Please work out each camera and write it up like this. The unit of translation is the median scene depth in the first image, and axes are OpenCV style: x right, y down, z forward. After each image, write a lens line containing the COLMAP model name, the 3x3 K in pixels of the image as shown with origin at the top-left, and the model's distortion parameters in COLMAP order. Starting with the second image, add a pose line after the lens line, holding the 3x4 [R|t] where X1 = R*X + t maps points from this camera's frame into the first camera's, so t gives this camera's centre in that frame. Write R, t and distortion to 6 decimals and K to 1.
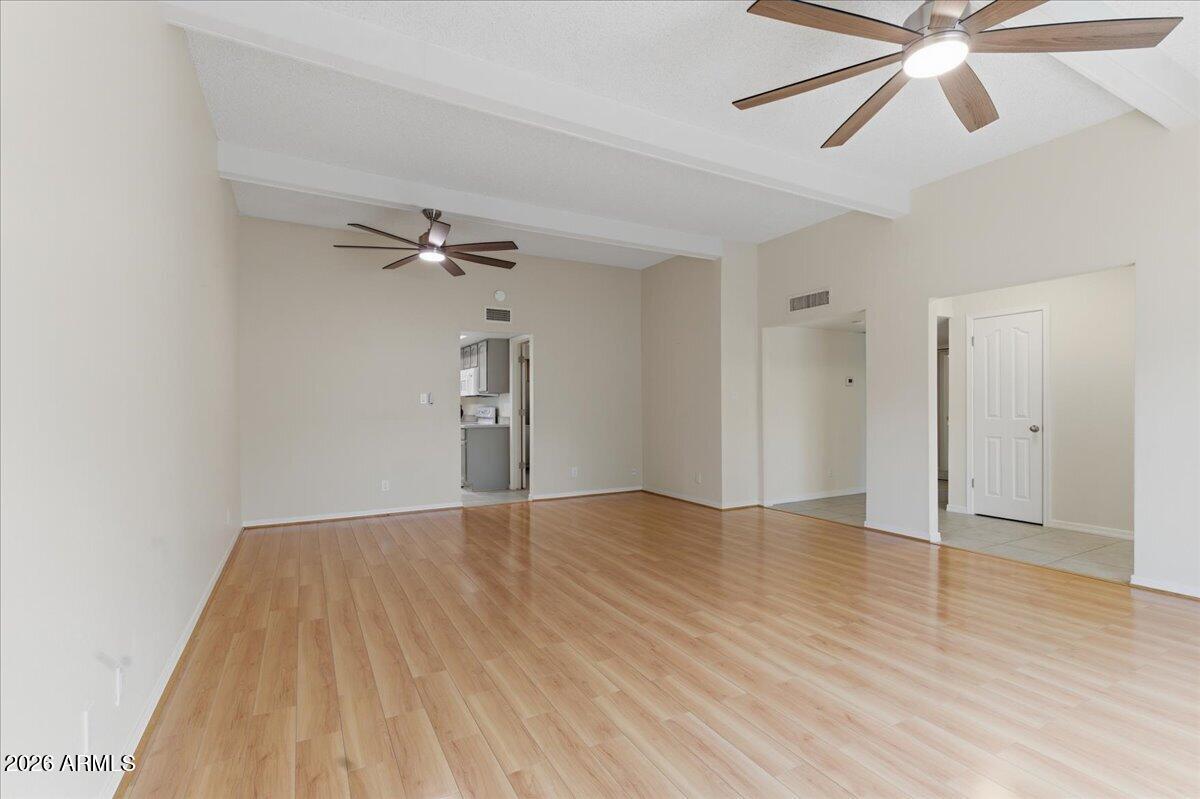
lens RADIAL K [[545.4, 0, 606.9], [0, 545.4, 411.8], [0, 0, 1]] dist [-0.001055, 0.000618]
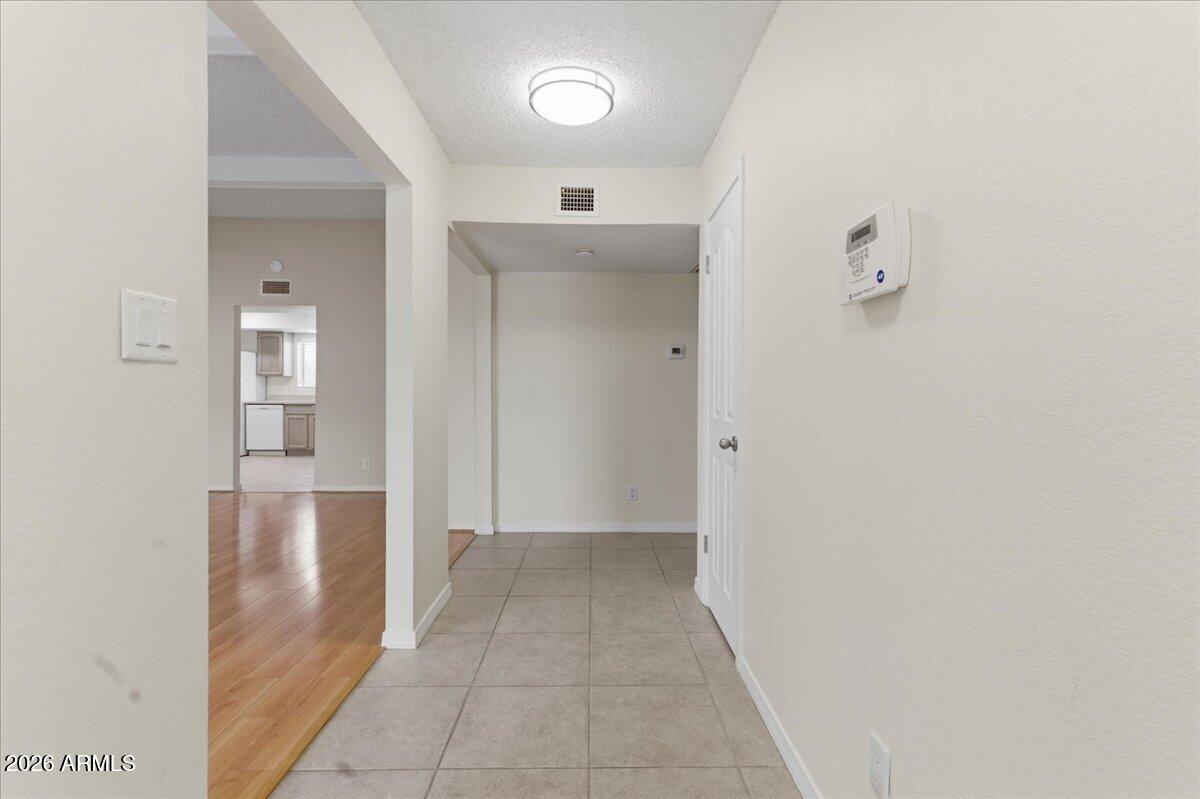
lens RADIAL K [[542.1, 0, 603.2], [0, 542.1, 393.1], [0, 0, 1]] dist [0.002224, 0.000133]
pose [[0.882958, 0.014081, -0.469240, 0.715747], [-0.018098, 0.999828, -0.004052, -0.004679], [0.469102, 0.012070, 0.883061, 0.444489]]
